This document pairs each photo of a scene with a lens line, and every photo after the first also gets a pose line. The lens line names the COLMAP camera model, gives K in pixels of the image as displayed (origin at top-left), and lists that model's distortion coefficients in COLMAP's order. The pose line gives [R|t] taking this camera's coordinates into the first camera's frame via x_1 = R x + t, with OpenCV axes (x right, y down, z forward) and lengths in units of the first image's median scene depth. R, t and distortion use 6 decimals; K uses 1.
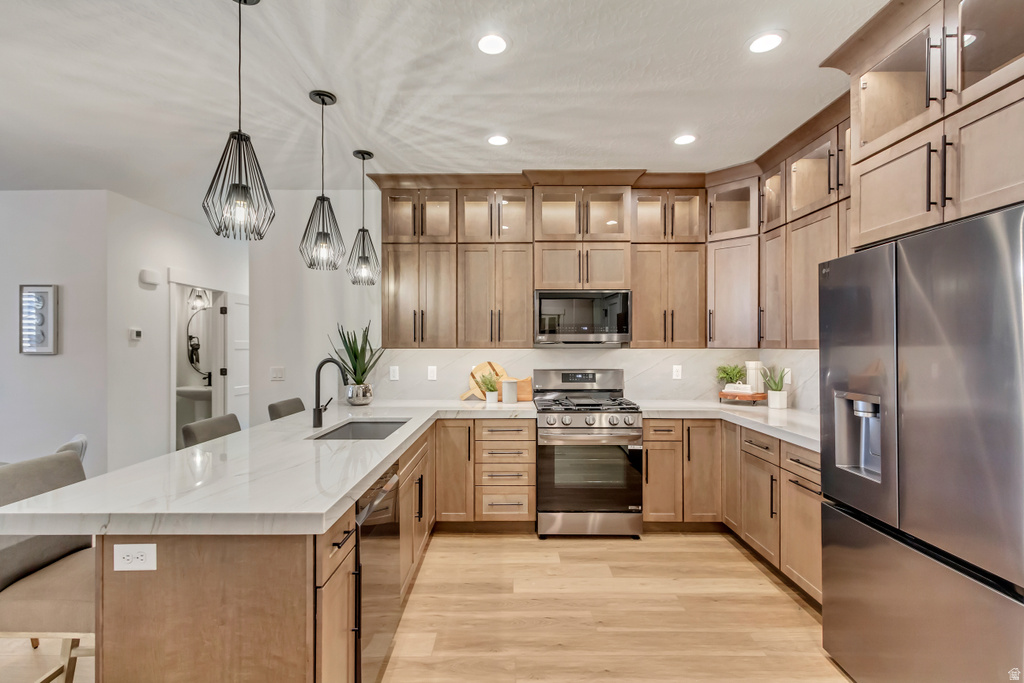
lens RADIAL K [[474.8, 0, 507.6], [0, 474.8, 345.9], [0, 0, 1]] dist [0.002240, 0.000239]
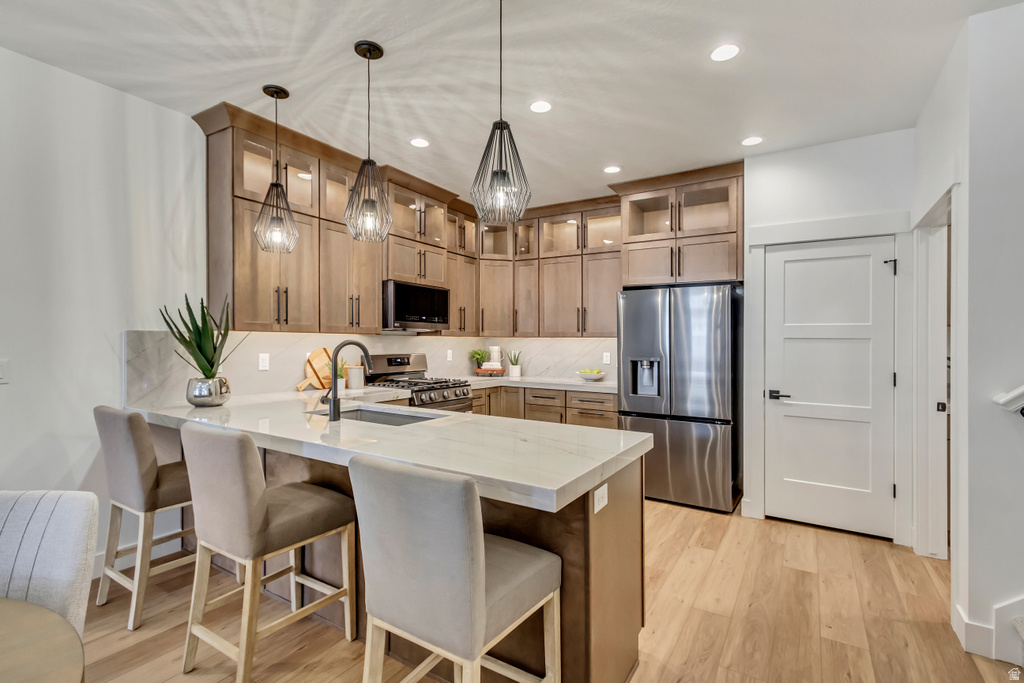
lens RADIAL K [[475.1, 0, 507.9], [0, 475.1, 338.2], [0, 0, 1]] dist [0.002795, 0.000120]
pose [[0.533656, 0.011712, 0.845621, -0.721868], [-0.011286, 0.999914, -0.006727, 0.018612], [-0.845626, -0.005954, 0.533742, 0.211807]]
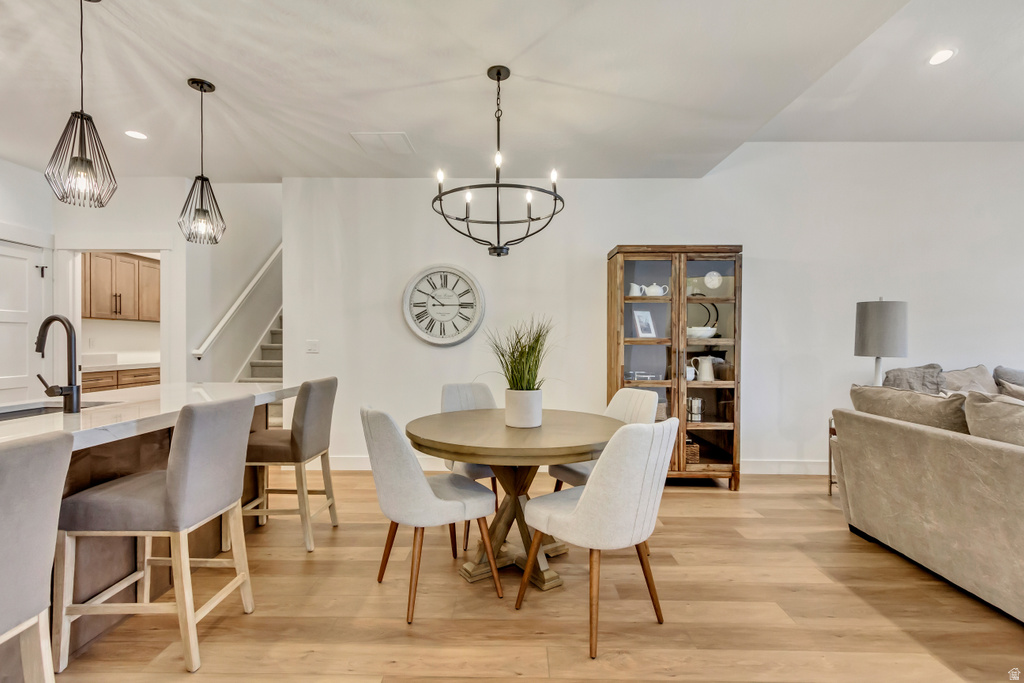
lens RADIAL K [[475.0, 0, 507.0], [0, 475.0, 335.4], [0, 0, 1]] dist [0.003541, -0.000571]
pose [[-0.999860, -0.003153, 0.016444, -0.803473], [-0.003366, 0.999910, -0.012980, 0.047949], [-0.016402, -0.013034, -0.999781, 1.280725]]
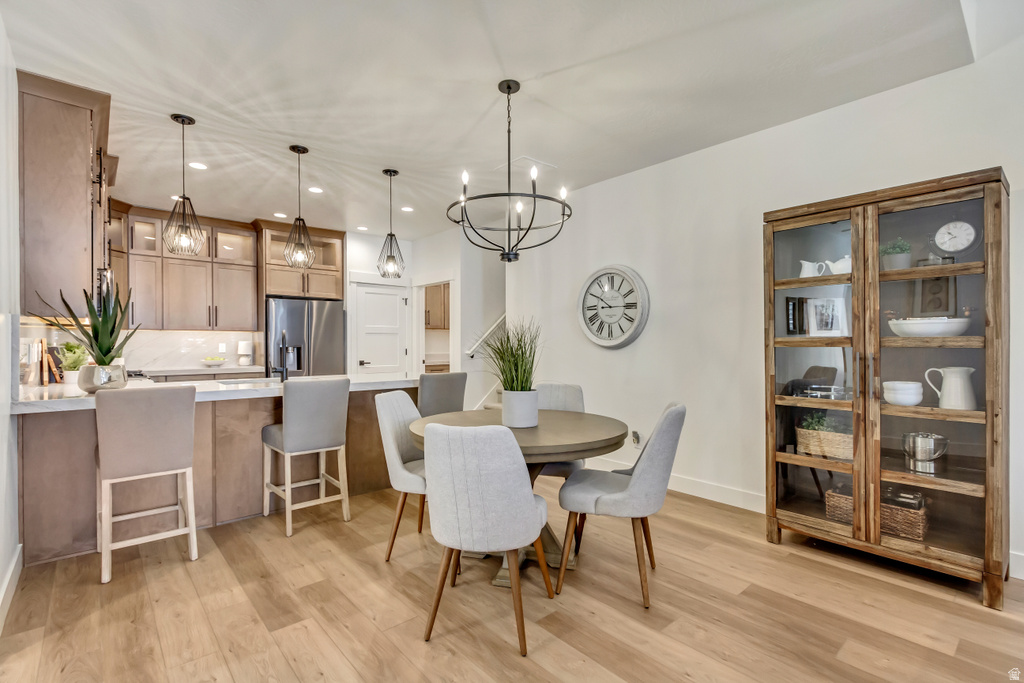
lens RADIAL K [[475.1, 0, 507.9], [0, 475.1, 338.2], [0, 0, 1]] dist [0.002795, 0.000120]
pose [[-0.655249, 0.009596, 0.755352, -1.360365], [-0.000937, 0.999908, -0.013515, 0.050896], [-0.755412, -0.009564, -0.655180, 1.051928]]
